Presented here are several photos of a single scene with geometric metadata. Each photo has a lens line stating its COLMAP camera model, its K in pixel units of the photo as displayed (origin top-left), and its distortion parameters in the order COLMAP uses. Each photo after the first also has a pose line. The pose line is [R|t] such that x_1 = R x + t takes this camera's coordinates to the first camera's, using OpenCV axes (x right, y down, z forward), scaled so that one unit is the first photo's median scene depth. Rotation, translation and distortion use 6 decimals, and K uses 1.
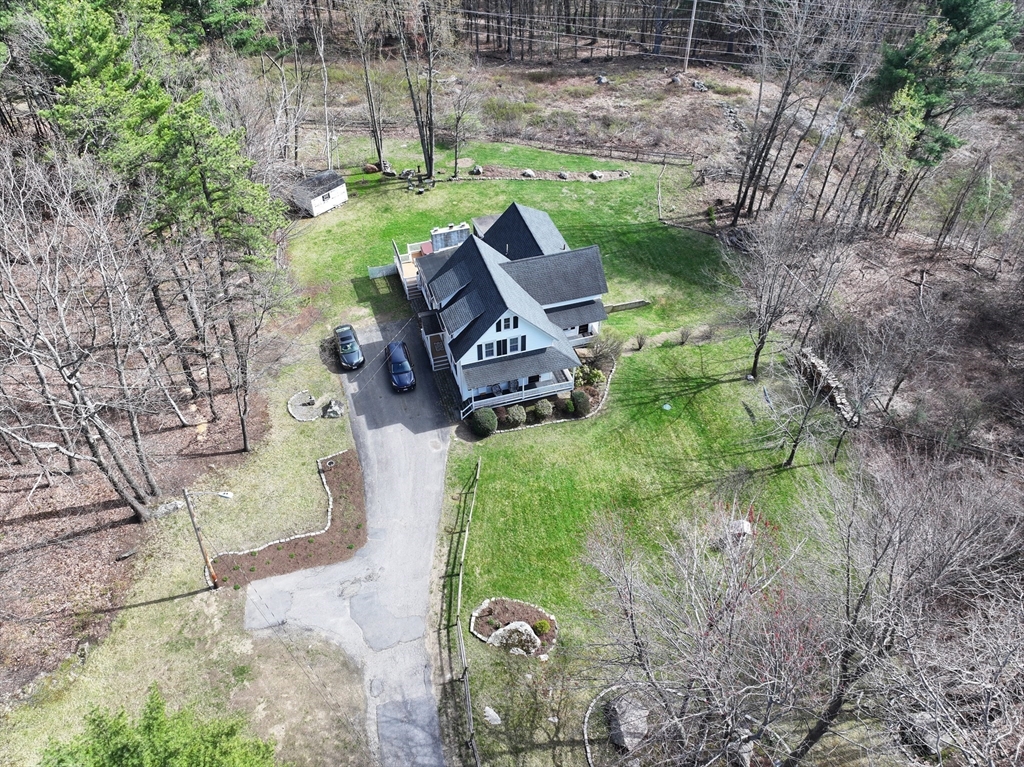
lens RADIAL K [[720.1, 0, 512.0], [0, 720.1, 383.5], [0, 0, 1]] dist [0.003295, 0.006327]
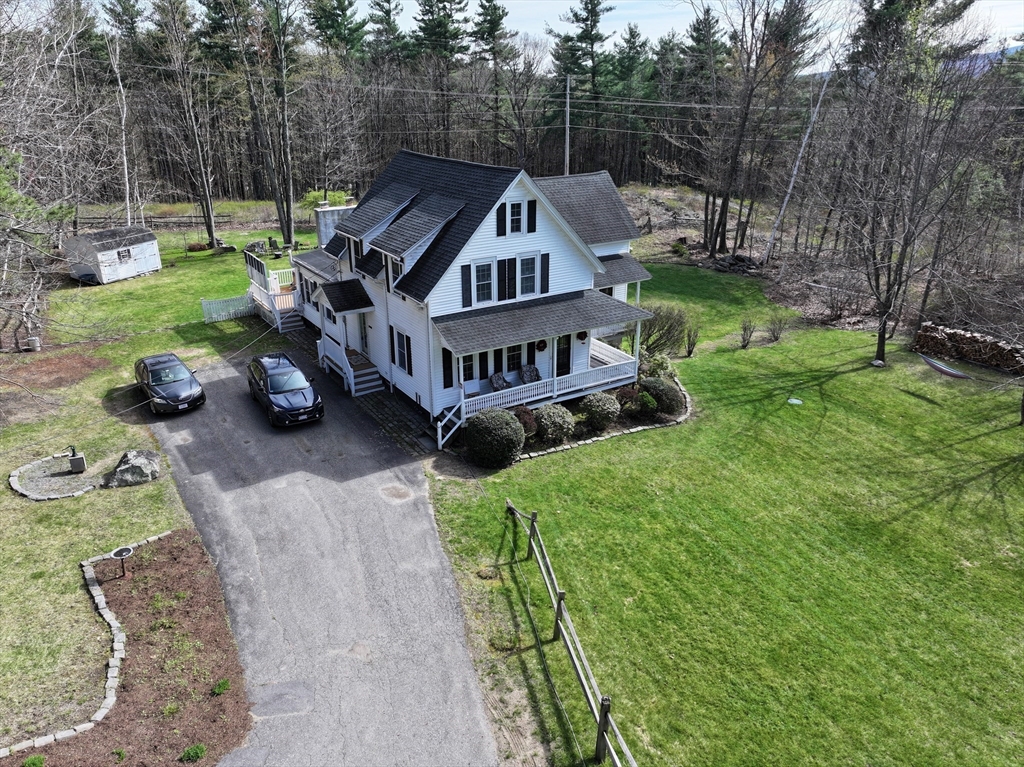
lens RADIAL K [[720.1, 0, 512.0], [0, 720.1, 383.5], [0, 0, 1]] dist [0.003295, 0.006327]
pose [[0.963971, -0.100864, 0.246142, -0.132765], [0.186545, 0.915980, -0.355220, 0.182022], [-0.189632, 0.388338, 0.901794, 0.558107]]
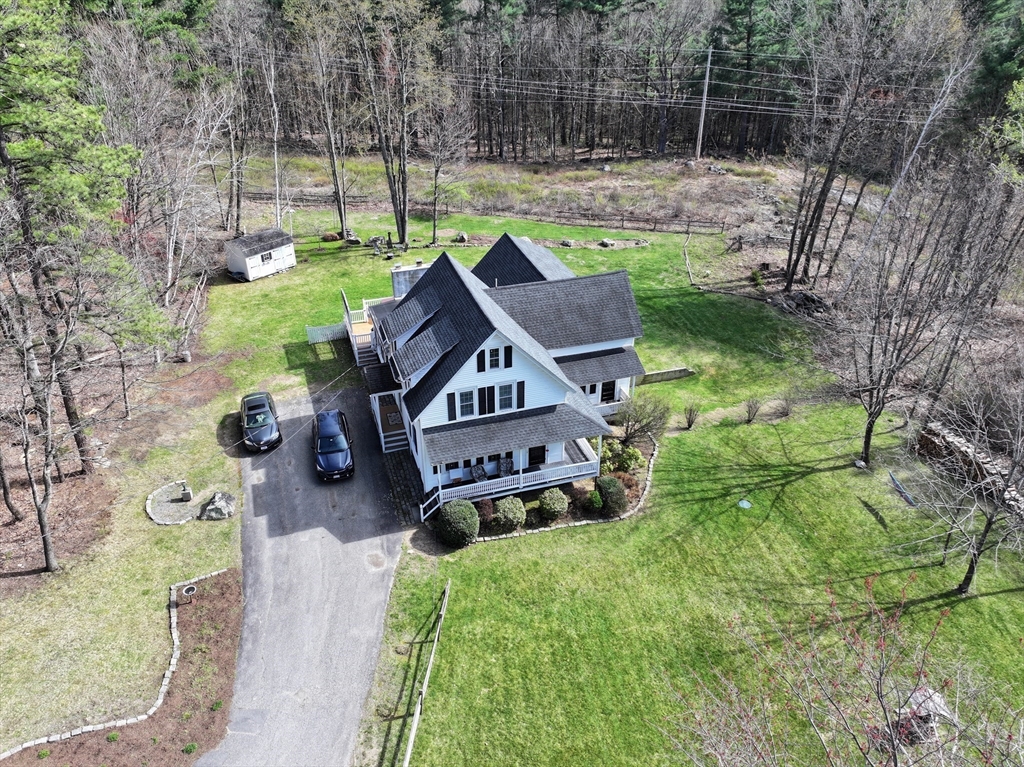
lens RADIAL K [[720.1, 0, 512.0], [0, 720.1, 383.5], [0, 0, 1]] dist [0.003295, 0.006327]
pose [[0.999960, -0.003567, 0.008154, 0.002942], [0.005346, 0.973208, -0.229862, 0.077231], [-0.007116, 0.229897, 0.973189, 0.364613]]
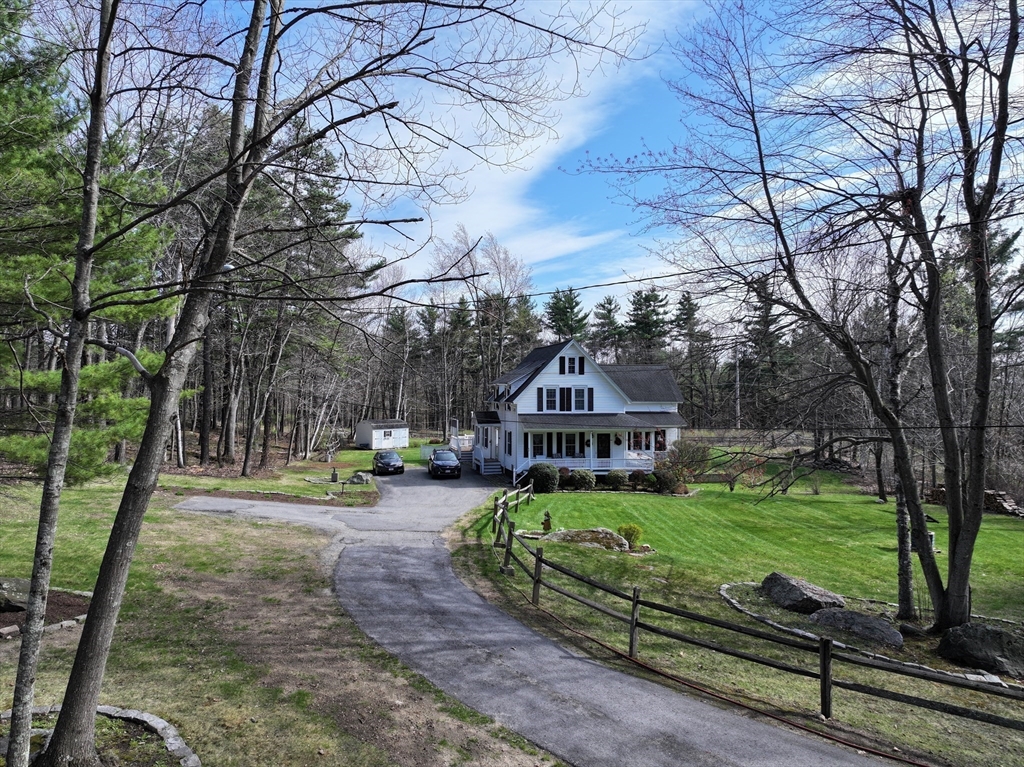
lens RADIAL K [[720.1, 0, 512.0], [0, 720.1, 383.5], [0, 0, 1]] dist [0.003295, 0.006327]
pose [[0.996548, 0.002222, -0.082991, -0.006137], [-0.060681, 0.701722, -0.709861, 0.530862], [0.056659, 0.712447, 0.699435, 0.360695]]
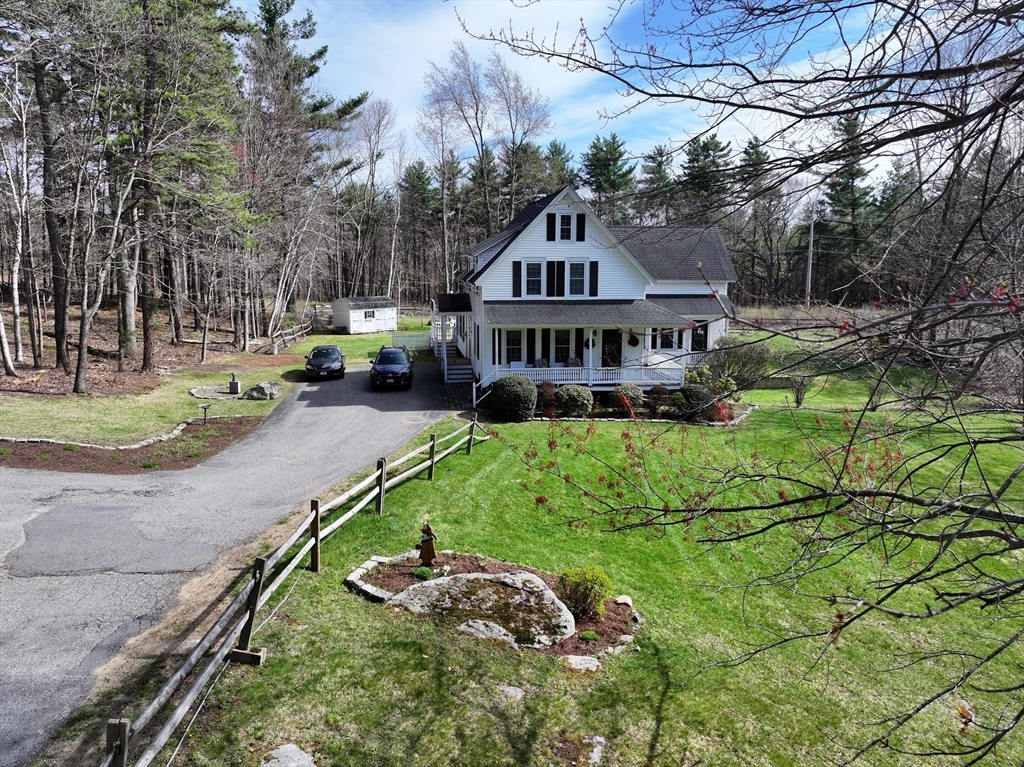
lens RADIAL K [[720.1, 0, 512.0], [0, 720.1, 383.5], [0, 0, 1]] dist [0.003295, 0.006327]
pose [[0.987238, 0.030153, -0.156374, 0.042744], [-0.114085, 0.819007, -0.562328, 0.335399], [0.111115, 0.572991, 0.811994, 0.546815]]
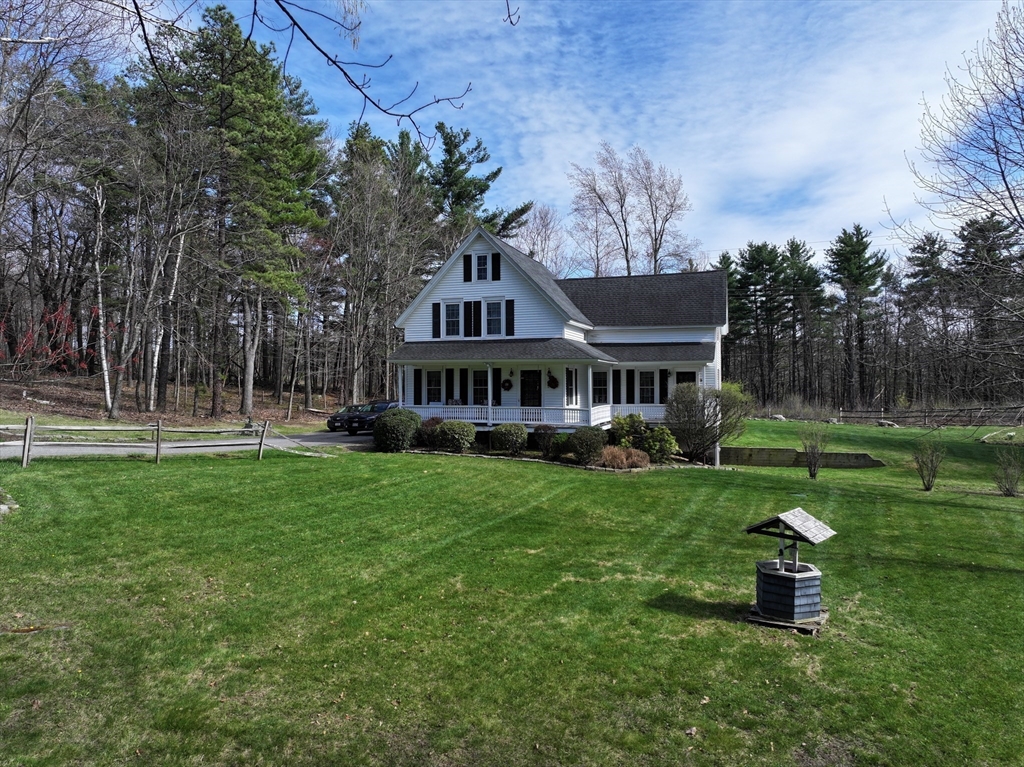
lens RADIAL K [[720.1, 0, 512.0], [0, 720.1, 383.5], [0, 0, 1]] dist [0.003295, 0.006327]
pose [[0.812720, -0.007986, -0.582600, 0.331668], [-0.407410, 0.707041, -0.578023, 0.293398], [0.416538, 0.707127, 0.571373, 0.688886]]
